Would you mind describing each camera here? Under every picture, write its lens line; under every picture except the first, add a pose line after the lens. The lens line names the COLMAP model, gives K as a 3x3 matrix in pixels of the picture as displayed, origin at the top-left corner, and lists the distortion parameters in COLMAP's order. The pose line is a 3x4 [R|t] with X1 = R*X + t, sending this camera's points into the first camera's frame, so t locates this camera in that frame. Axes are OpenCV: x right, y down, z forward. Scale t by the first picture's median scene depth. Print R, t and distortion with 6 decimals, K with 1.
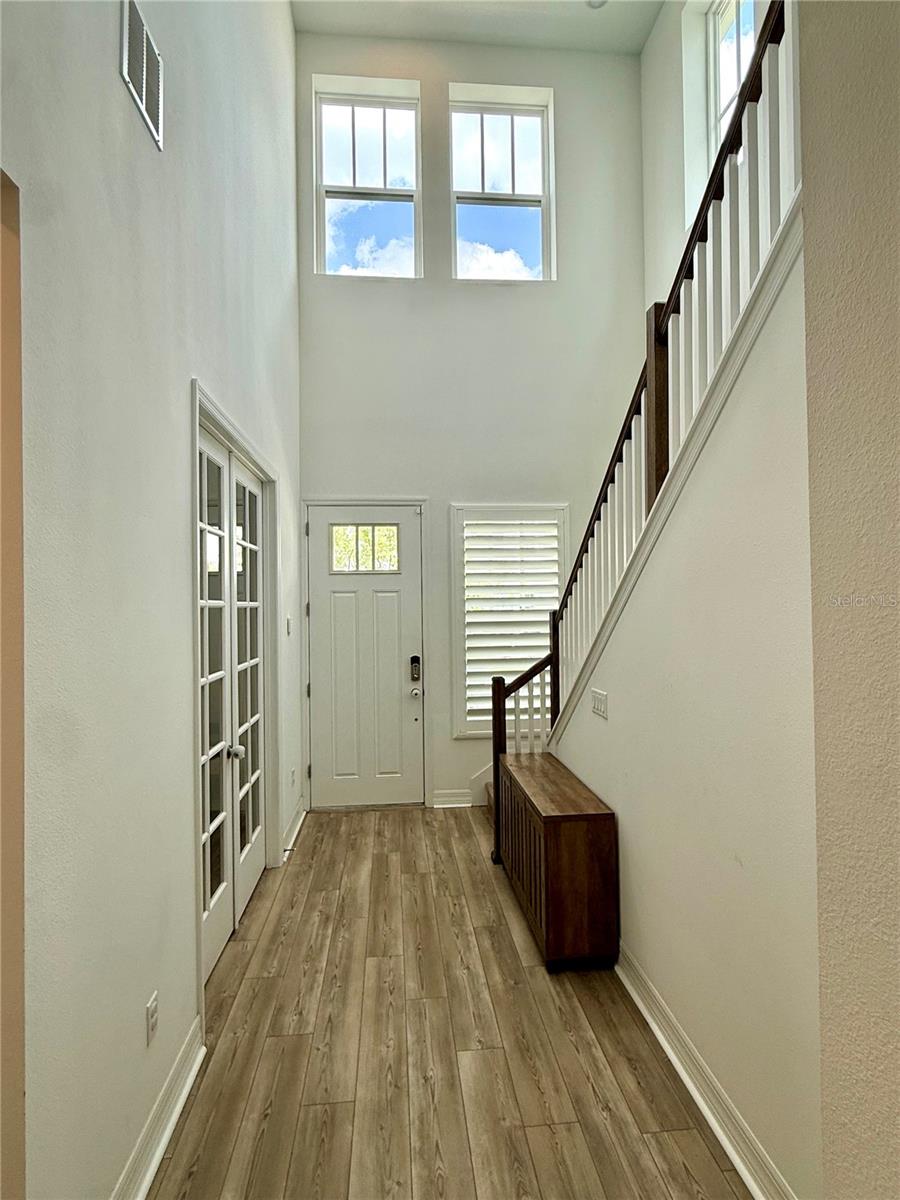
lens RADIAL K [[626.0, 0, 448.8], [0, 626.0, 598.4], [0, 0, 1]] dist [0.012763, 0.000013]
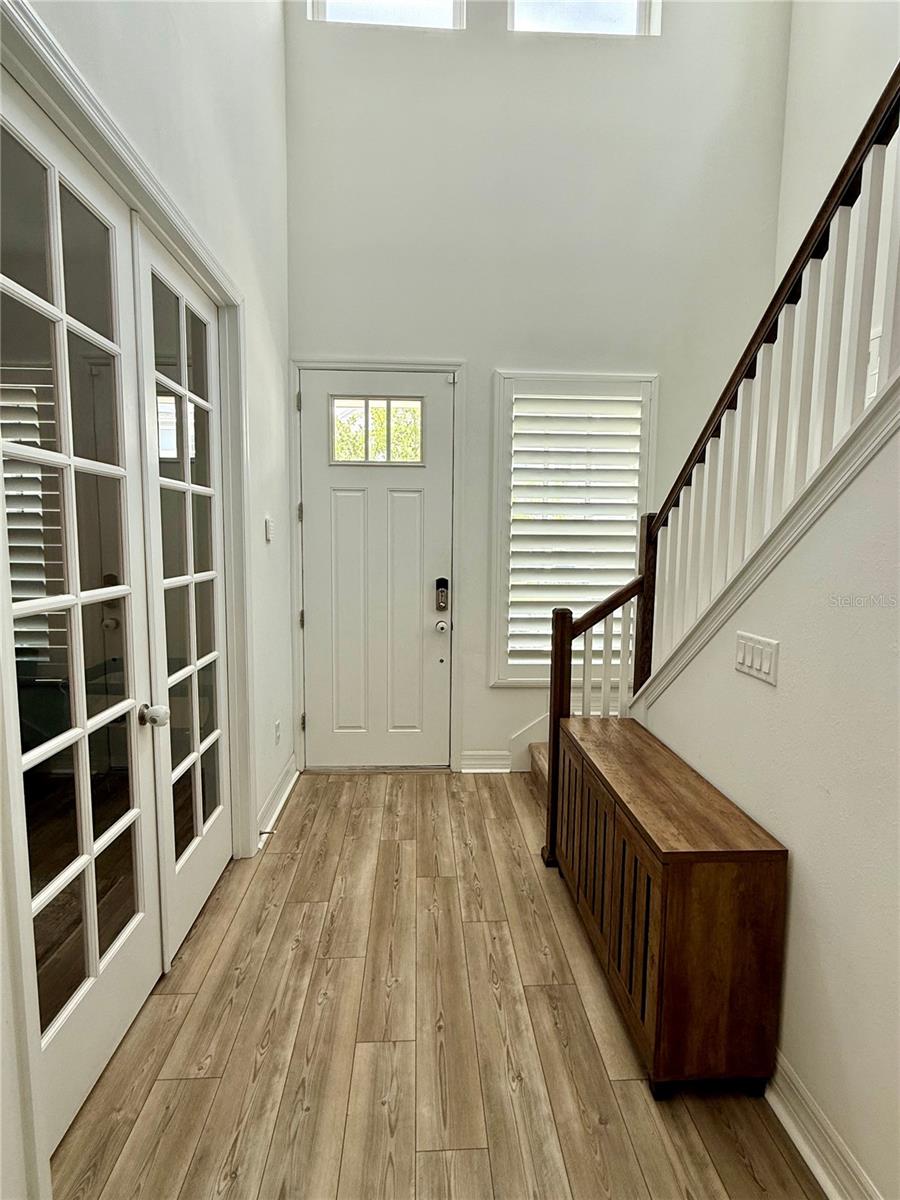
lens RADIAL K [[626.0, 0, 449.5], [0, 626.0, 602.2], [0, 0, 1]] dist [0.012763, 0.000013]
pose [[0.998894, 0.027321, -0.038271, -0.022107], [-0.022684, 0.992904, 0.116733, 0.047670], [0.041189, -0.115736, 0.992426, 0.364467]]
